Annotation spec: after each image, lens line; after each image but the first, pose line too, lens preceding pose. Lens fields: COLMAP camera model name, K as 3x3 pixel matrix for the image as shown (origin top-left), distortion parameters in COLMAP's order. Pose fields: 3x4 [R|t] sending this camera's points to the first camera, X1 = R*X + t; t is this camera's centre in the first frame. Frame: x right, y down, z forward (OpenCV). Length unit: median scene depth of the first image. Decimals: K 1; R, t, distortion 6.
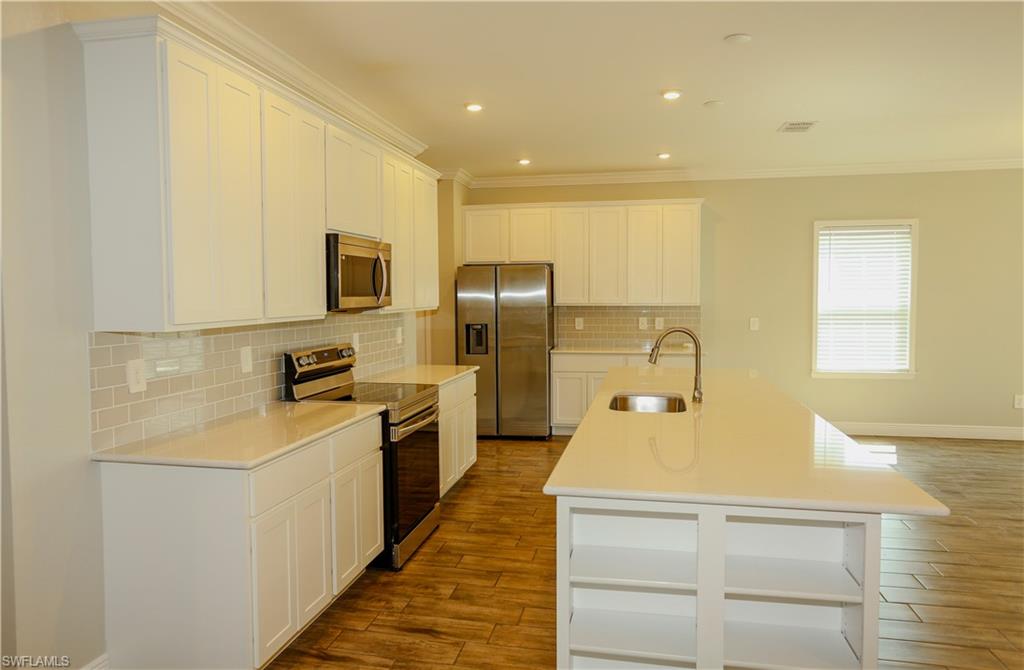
lens RADIAL K [[681.6, 0, 508.6], [0, 681.6, 334.4], [0, 0, 1]] dist [0.012477, 0.007881]
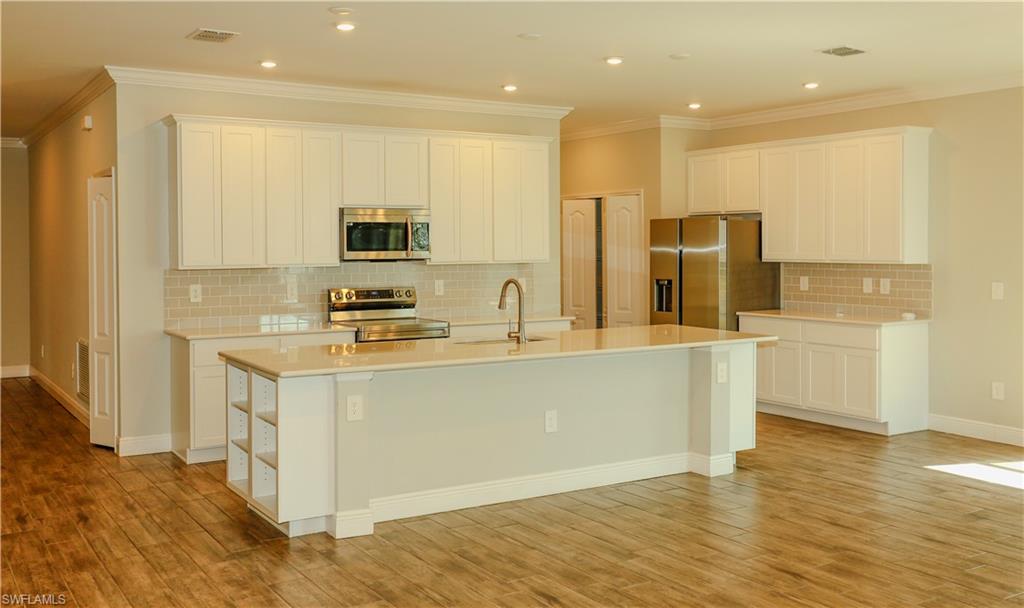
lens RADIAL K [[1021.0, 0, 514.9], [0, 1021.0, 297.1], [0, 0, 1]] dist [-0.015869, 0.000000]
pose [[0.693229, 0.036899, -0.719772, 0.813009], [-0.041468, 0.999076, 0.011279, 0.000928], [0.719523, 0.022029, 0.694119, -0.121864]]
